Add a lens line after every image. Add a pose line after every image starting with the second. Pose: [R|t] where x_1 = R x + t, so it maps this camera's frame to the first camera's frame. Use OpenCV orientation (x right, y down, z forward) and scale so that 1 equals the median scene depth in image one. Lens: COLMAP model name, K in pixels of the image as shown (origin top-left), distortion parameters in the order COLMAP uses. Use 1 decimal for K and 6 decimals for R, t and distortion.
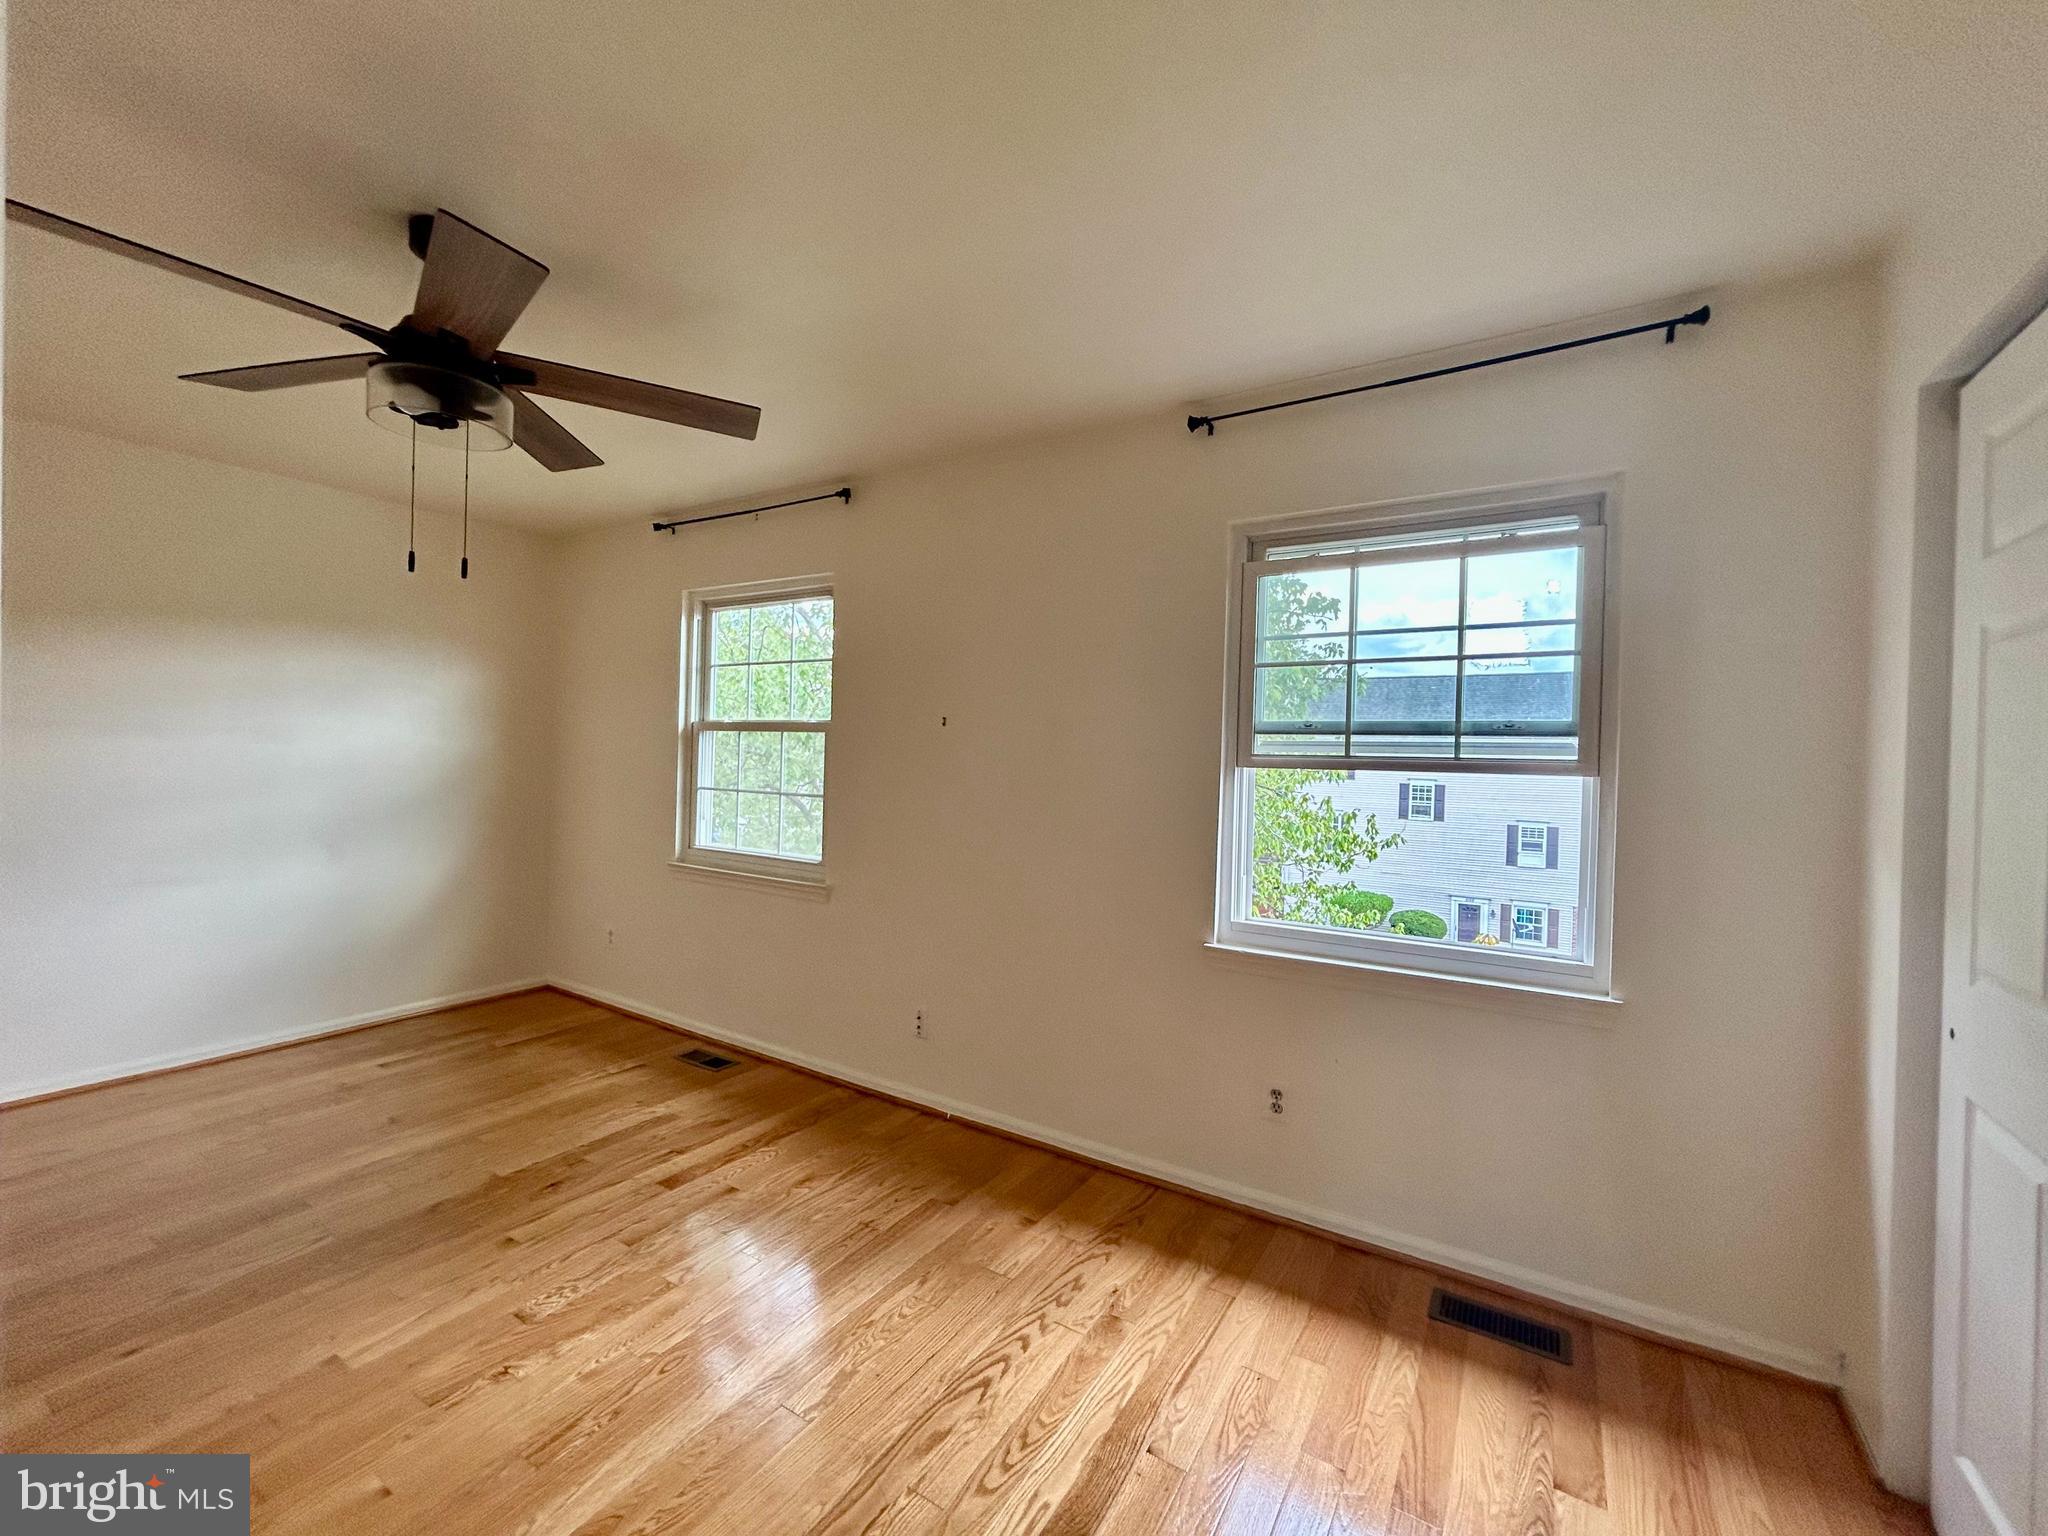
lens RADIAL K [[834.8, 0, 1023.4], [0, 834.8, 785.3], [0, 0, 1]] dist [0.005024, 0.000649]
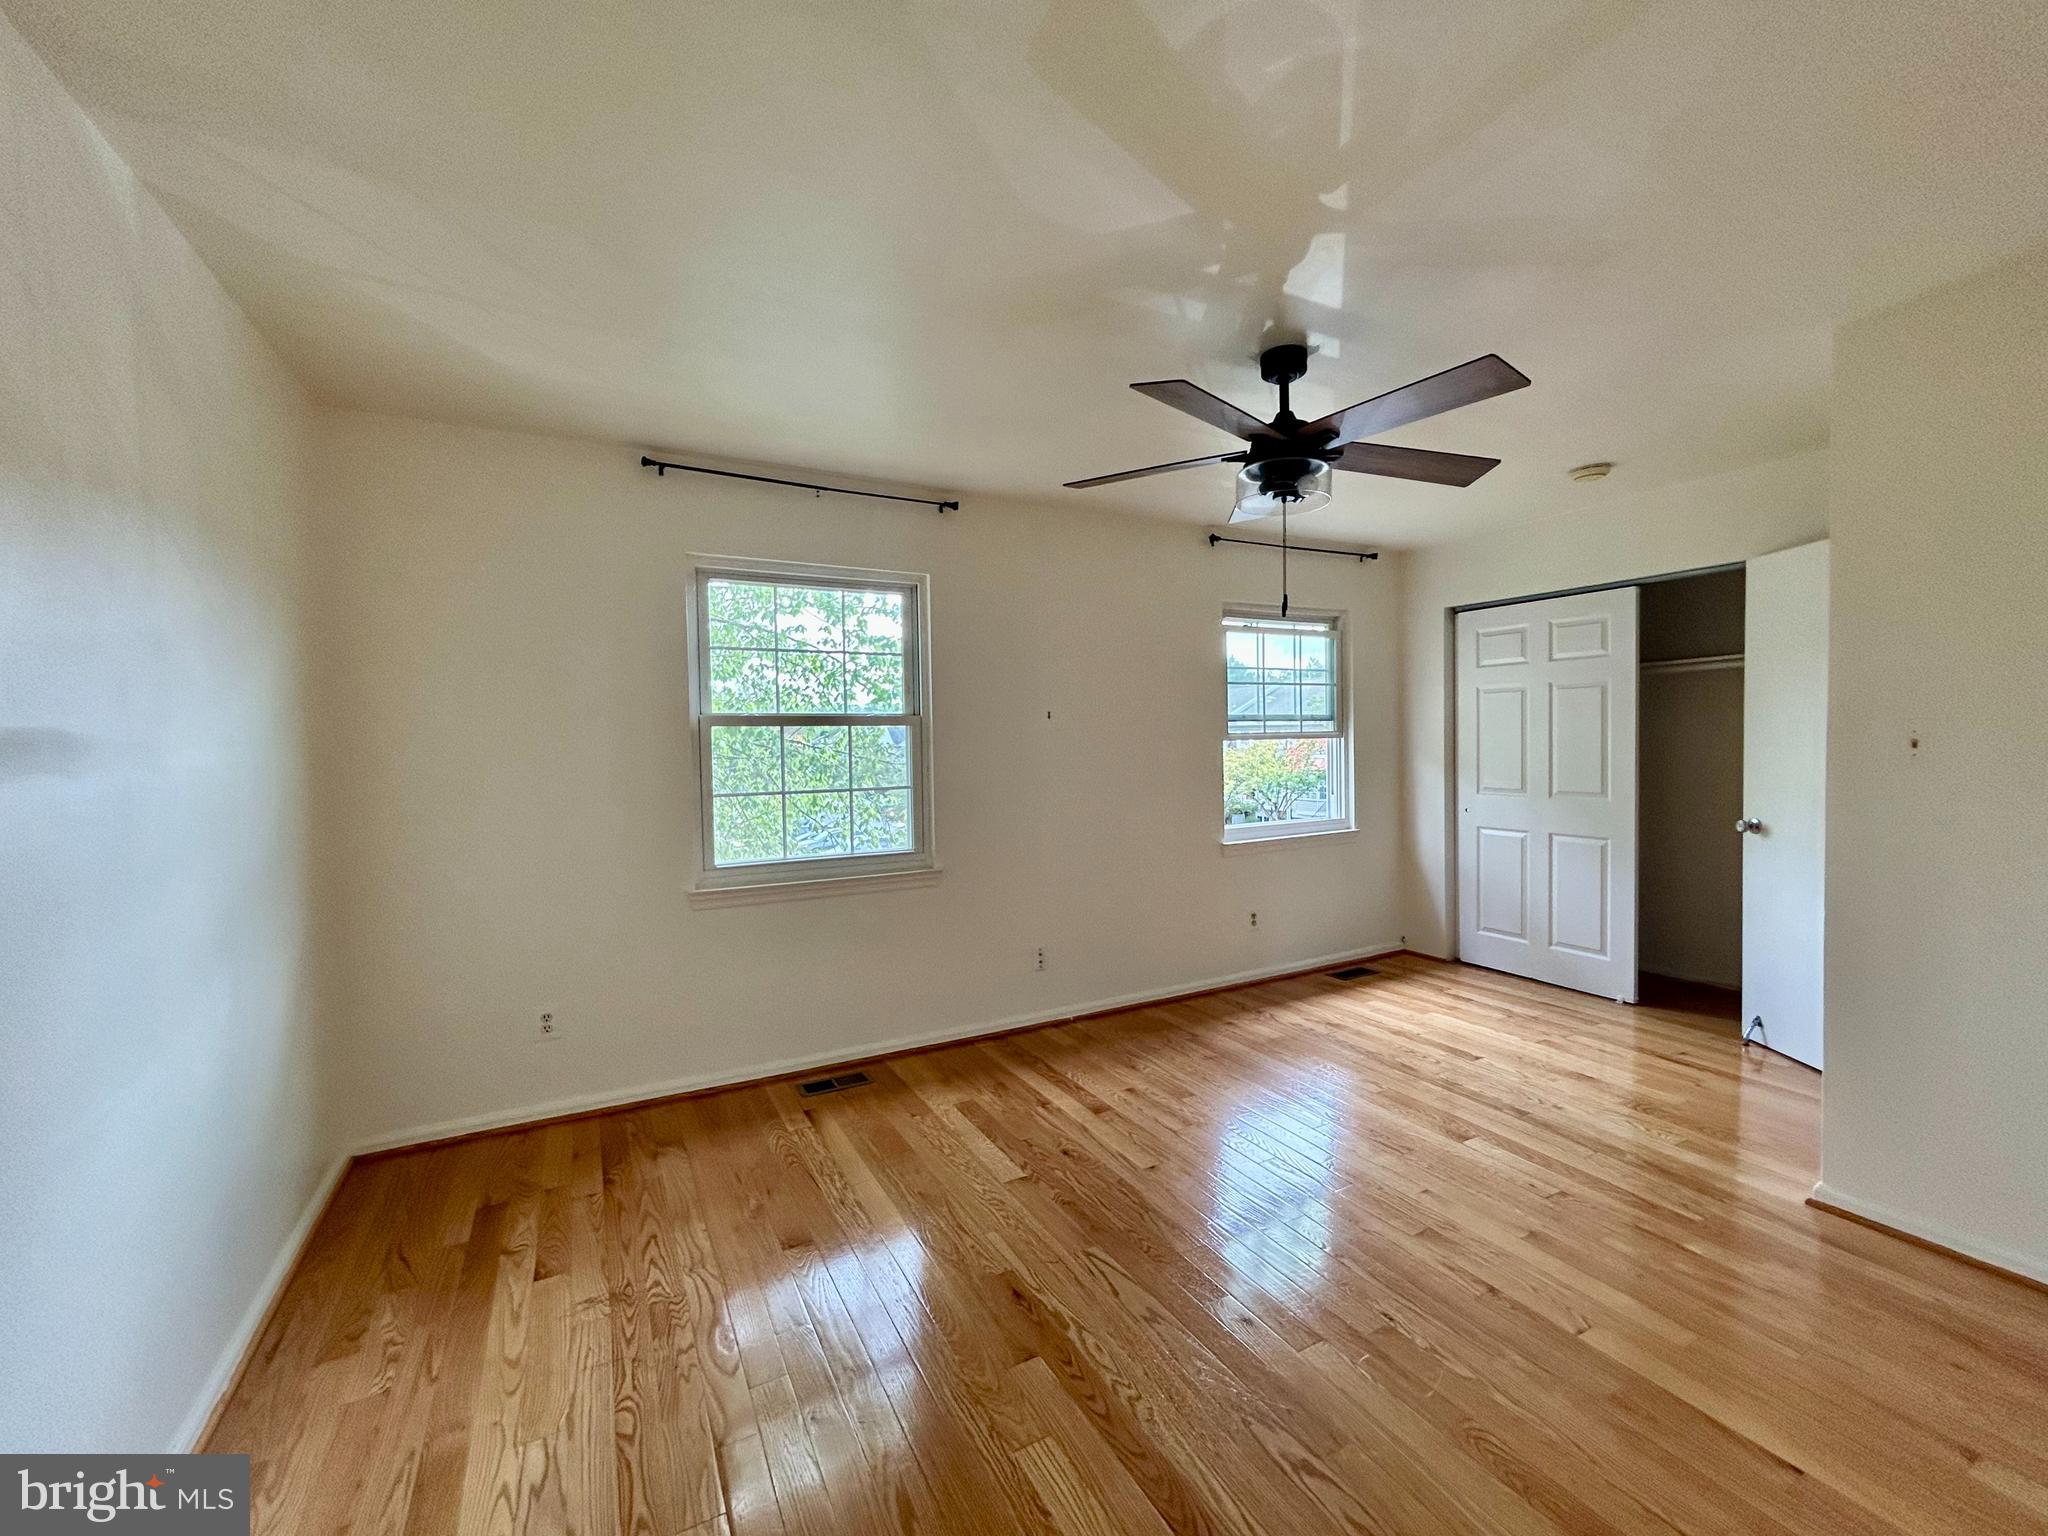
lens RADIAL K [[834.8, 0, 1039.7], [0, 834.8, 774.9], [0, 0, 1]] dist [0.005024, 0.000649]
pose [[0.485893, -0.075785, 0.870726, -1.474215], [0.055773, 0.996892, 0.055642, -0.070045], [-0.872237, 0.021527, 0.488610, 0.487910]]
